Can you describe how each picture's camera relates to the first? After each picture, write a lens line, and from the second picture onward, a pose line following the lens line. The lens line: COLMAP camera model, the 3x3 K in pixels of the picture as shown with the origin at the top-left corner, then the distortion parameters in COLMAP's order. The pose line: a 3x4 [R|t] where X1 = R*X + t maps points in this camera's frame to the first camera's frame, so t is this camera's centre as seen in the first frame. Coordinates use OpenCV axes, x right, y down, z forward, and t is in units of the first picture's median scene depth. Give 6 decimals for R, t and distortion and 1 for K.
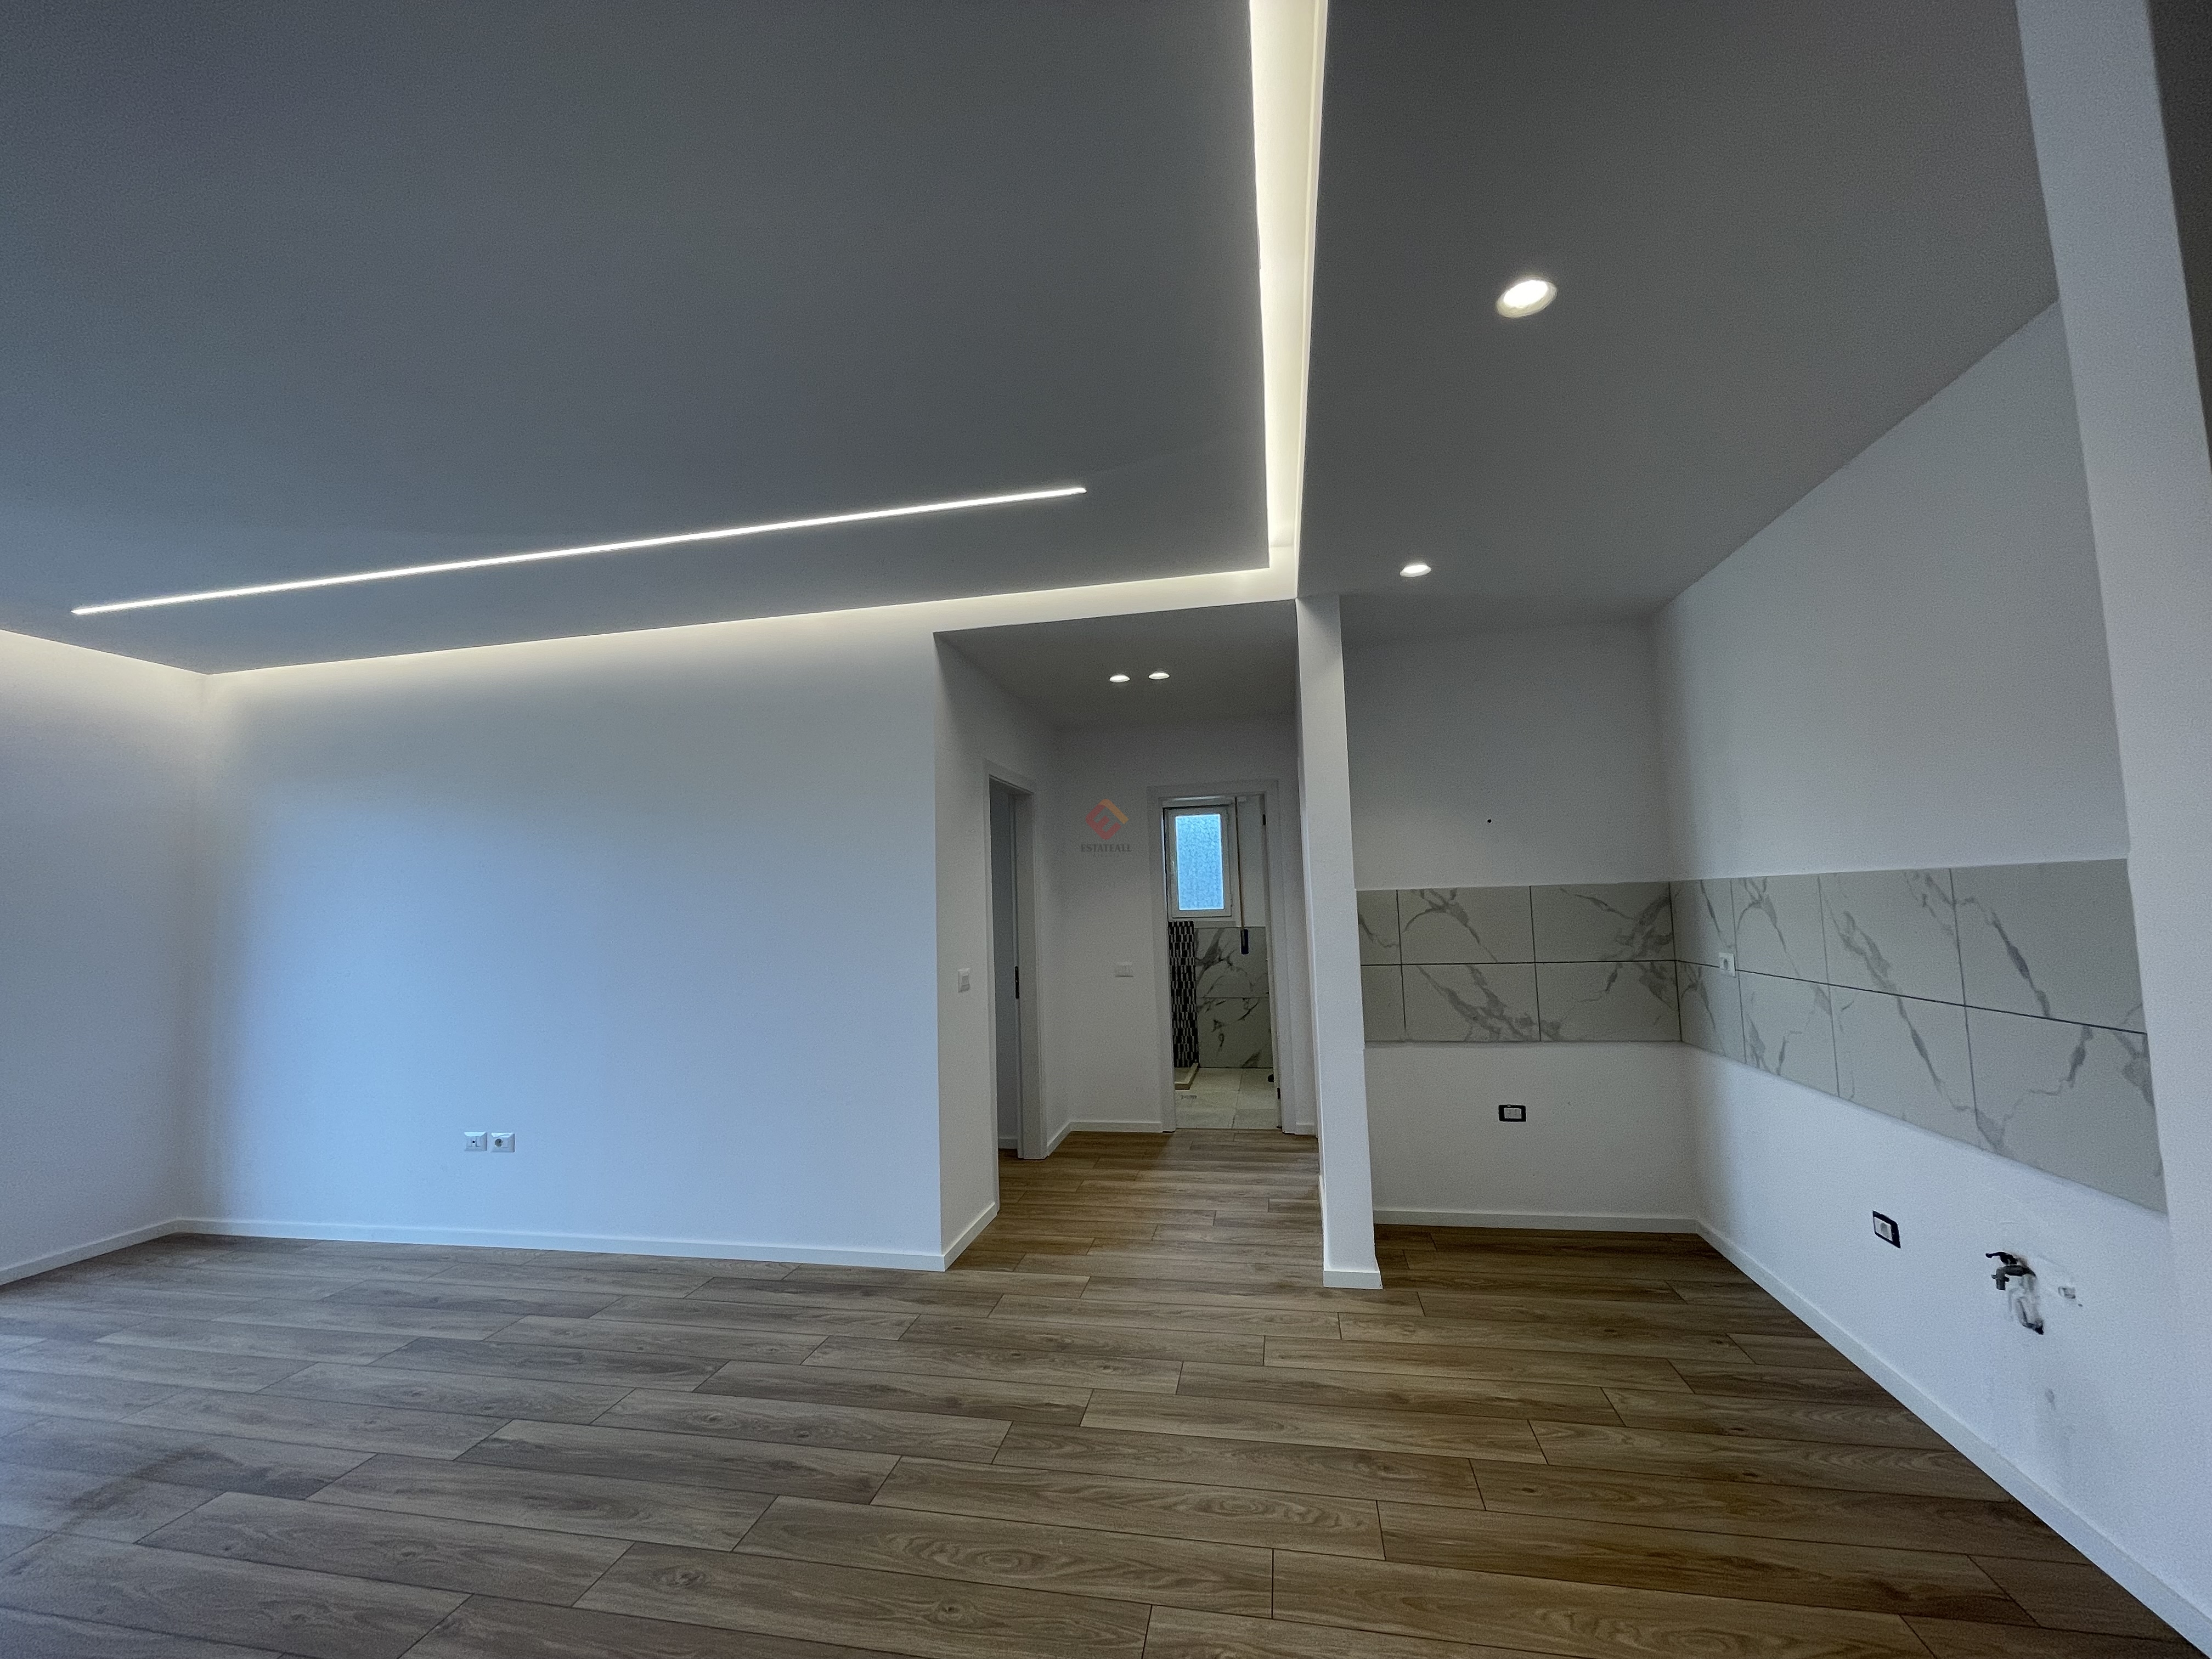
lens RADIAL K [[890.5, 0, 1110.0], [0, 890.5, 836.2], [0, 0, 1]] dist [-0.003865, 0.001536]
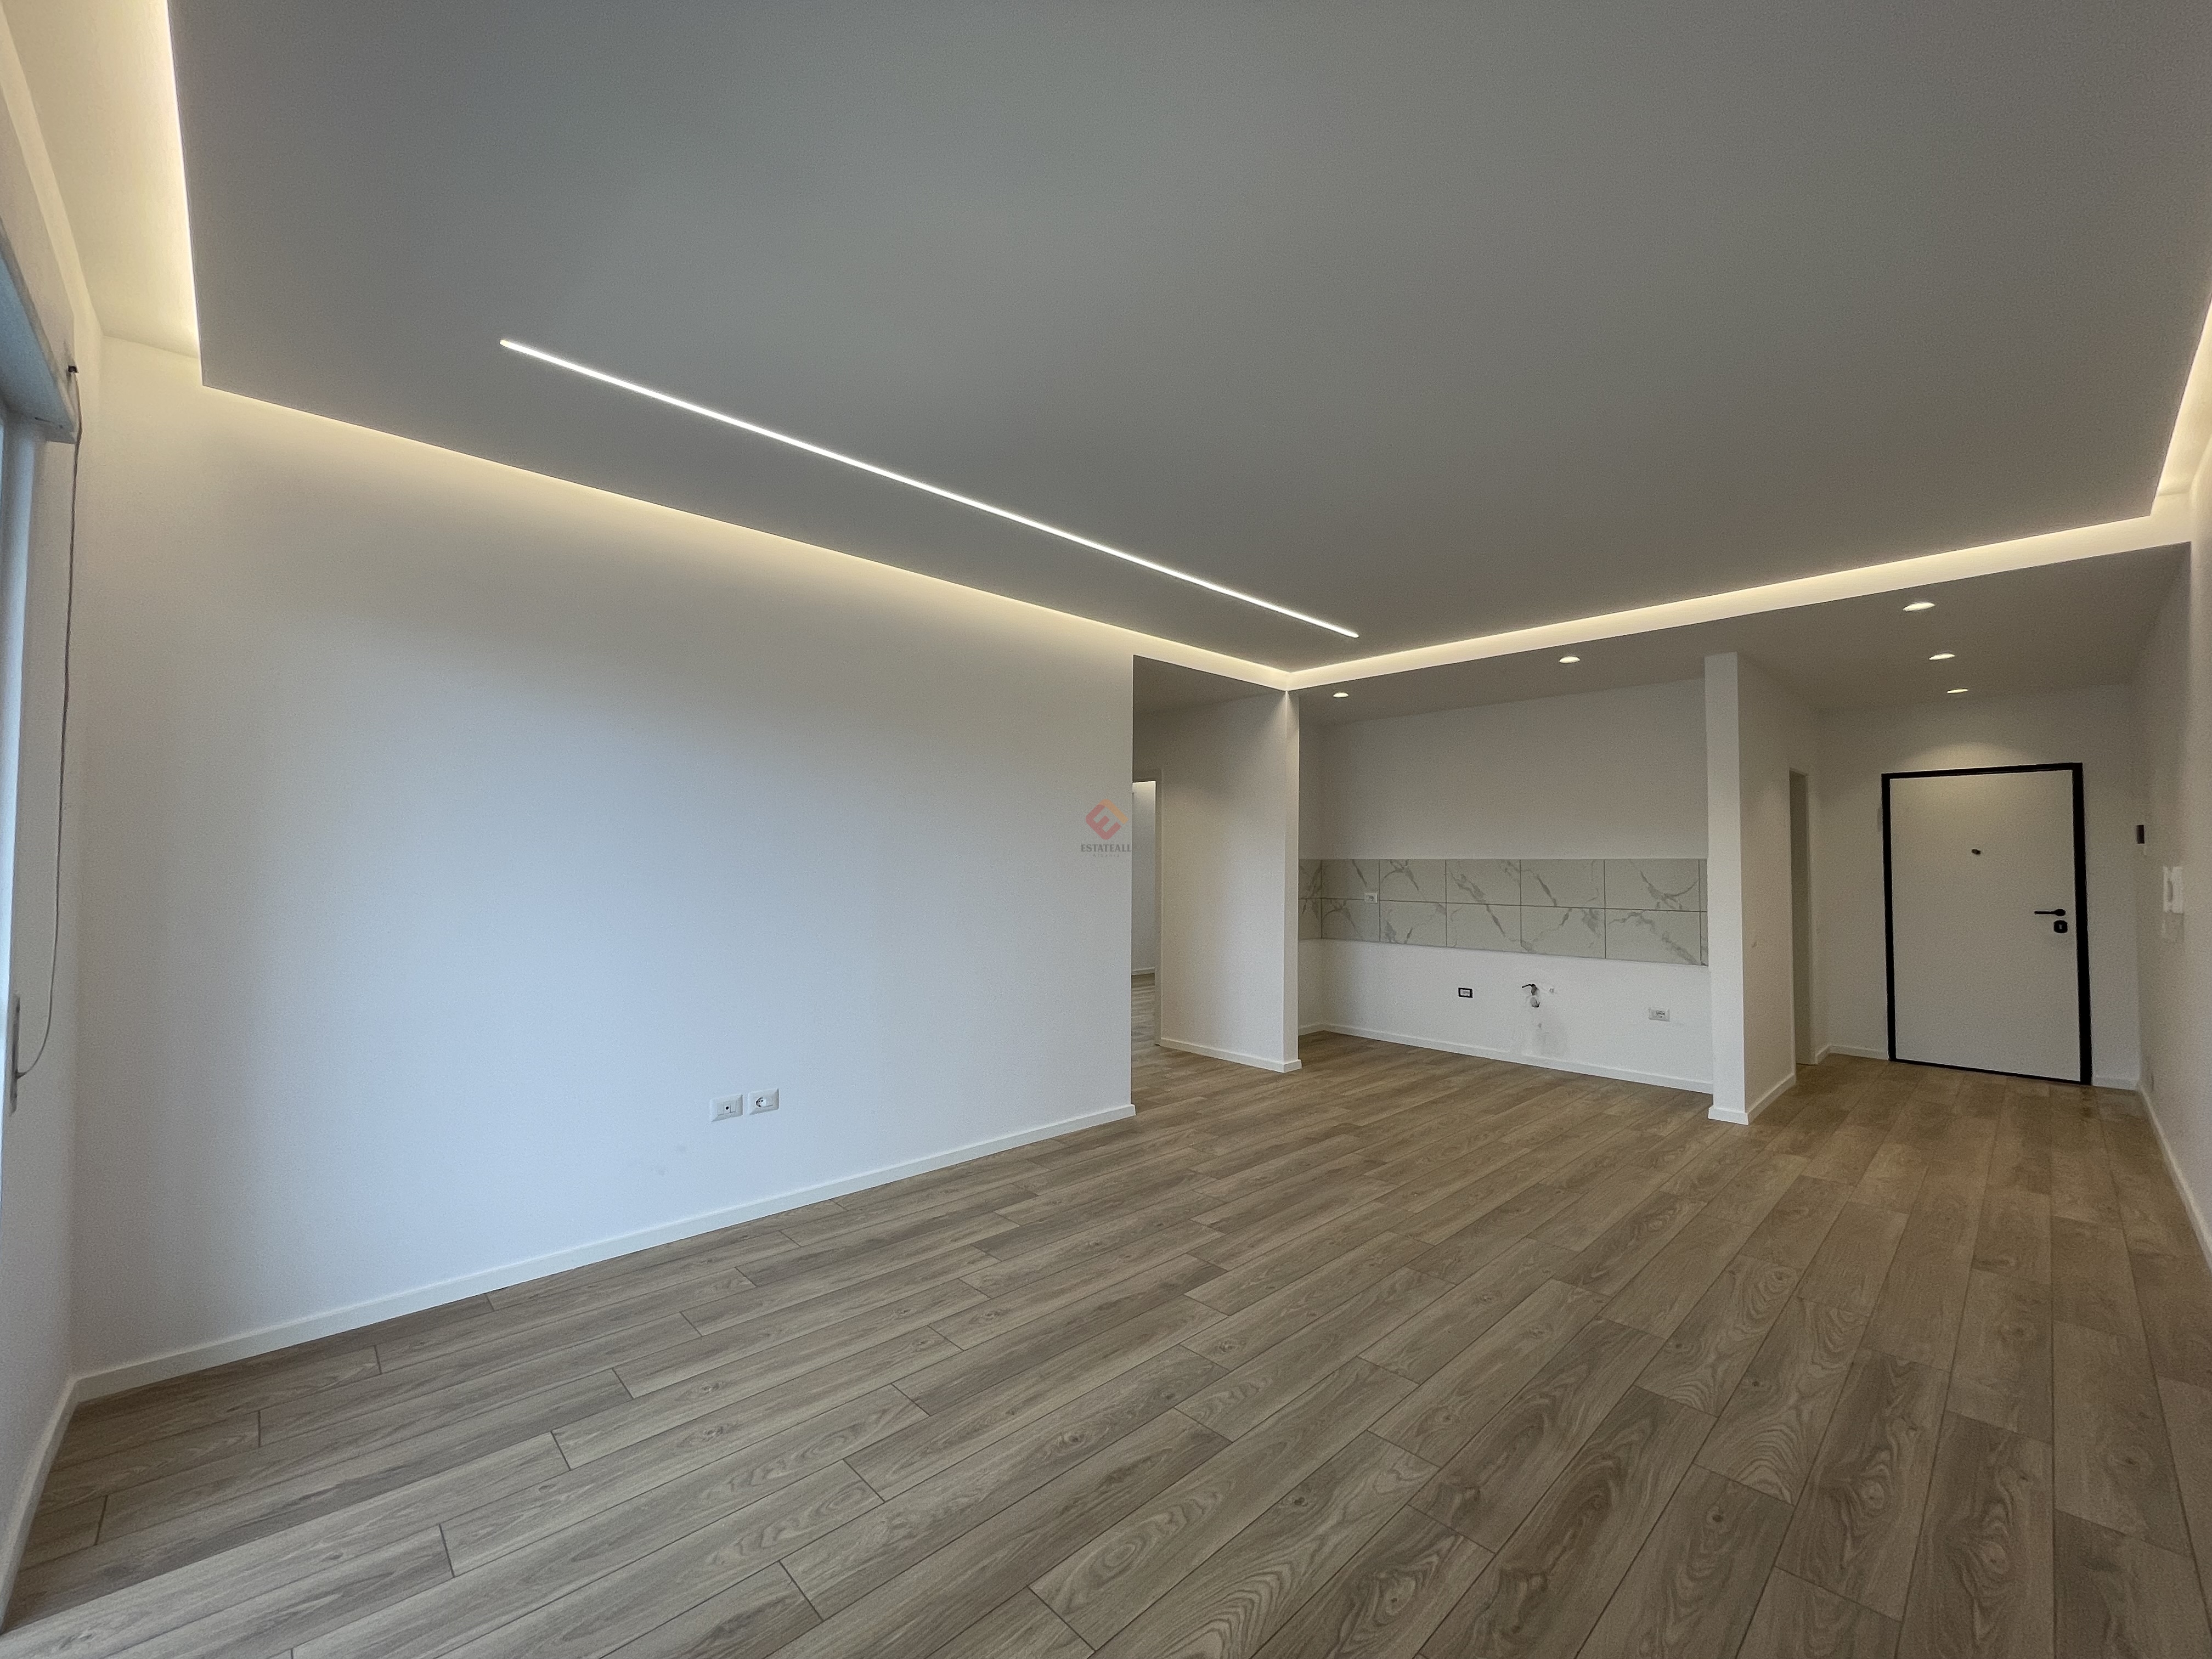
lens RADIAL K [[890.5, 0, 1097.6], [0, 890.5, 827.1], [0, 0, 1]] dist [-0.003865, 0.001536]
pose [[0.585191, 0.068712, 0.807979, -1.788254], [-0.087652, 0.995925, -0.021212, 0.091182], [-0.806144, -0.058408, 0.588830, 0.317119]]
